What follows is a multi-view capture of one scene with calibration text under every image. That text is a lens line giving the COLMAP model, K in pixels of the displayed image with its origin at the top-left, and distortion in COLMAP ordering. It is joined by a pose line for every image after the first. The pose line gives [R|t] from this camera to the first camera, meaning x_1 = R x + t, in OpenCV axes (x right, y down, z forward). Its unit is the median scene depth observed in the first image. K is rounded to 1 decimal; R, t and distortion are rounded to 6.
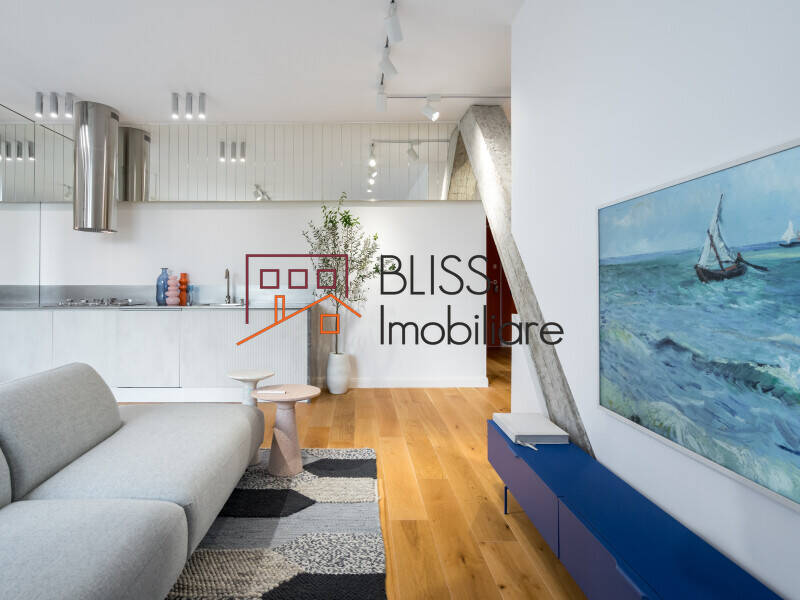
lens RADIAL K [[425.8, 0, 356.9], [0, 425.8, 279.3], [0, 0, 1]] dist [-0.002758, 0.000559]
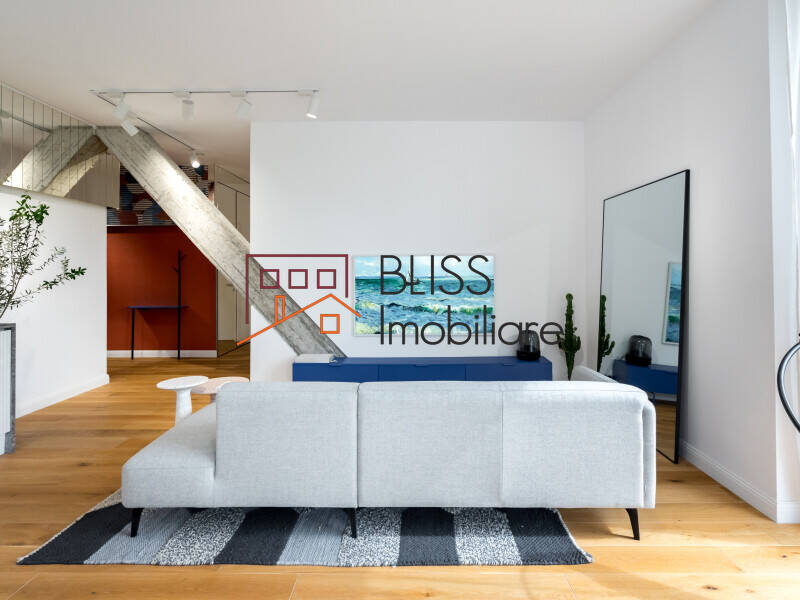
lens RADIAL K [[423.7, 0, 398.8], [0, 423.7, 271.8], [0, 0, 1]] dist [-0.002374, 0.000922]
pose [[0.020912, -0.000974, 0.999781, -0.948179], [-0.005303, 0.999985, 0.001085, -0.038908], [-0.999767, -0.005324, 0.020906, 0.338606]]
